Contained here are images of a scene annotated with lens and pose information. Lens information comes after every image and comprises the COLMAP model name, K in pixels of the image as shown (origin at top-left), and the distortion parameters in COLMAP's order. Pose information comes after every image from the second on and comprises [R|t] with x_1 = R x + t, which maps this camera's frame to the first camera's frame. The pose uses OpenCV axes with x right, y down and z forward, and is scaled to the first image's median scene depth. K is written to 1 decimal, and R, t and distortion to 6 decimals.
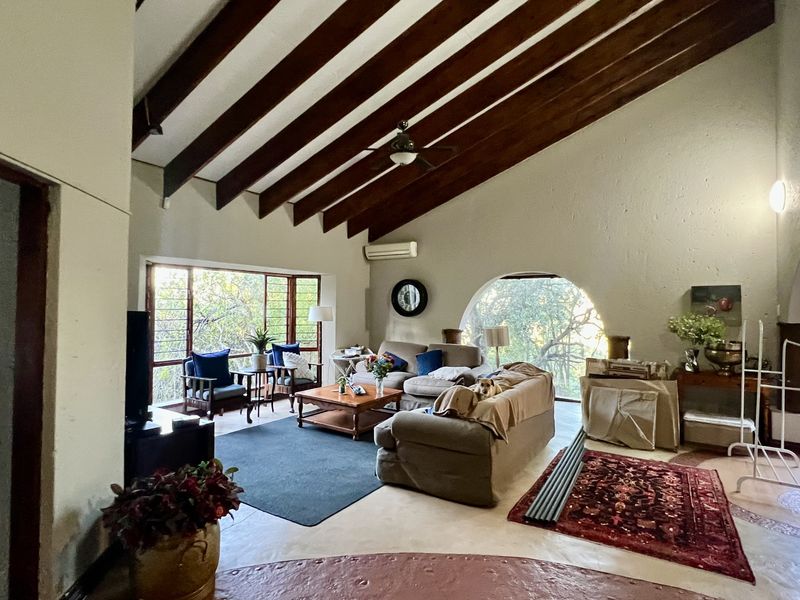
lens RADIAL K [[435.9, 0, 391.5], [0, 435.9, 299.7], [0, 0, 1]] dist [0.000028, -0.001545]
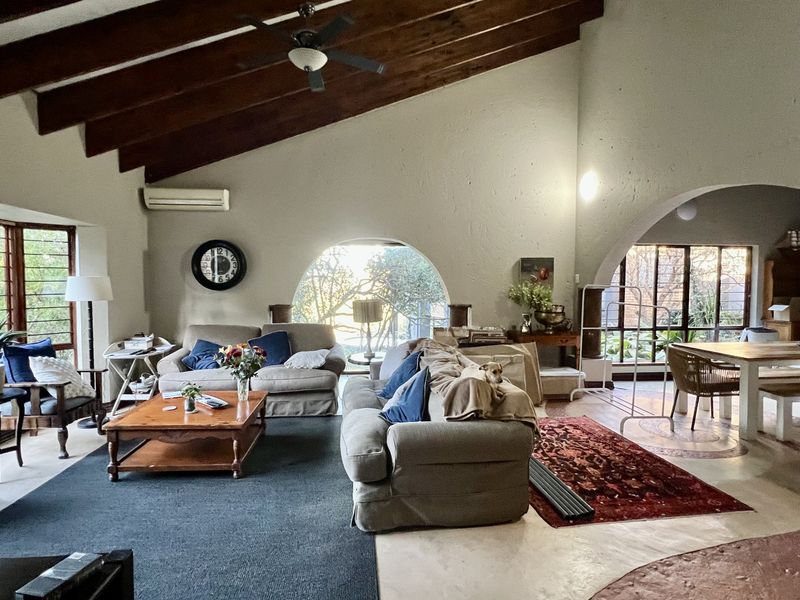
lens RADIAL K [[435.9, 0, 391.5], [0, 435.9, 299.7], [0, 0, 1]] dist [0.000028, -0.001545]
pose [[0.778920, -0.034654, 0.626165, -0.258163], [-0.005700, 0.998040, 0.062326, 0.008182], [-0.627097, -0.052116, 0.777195, 0.297280]]
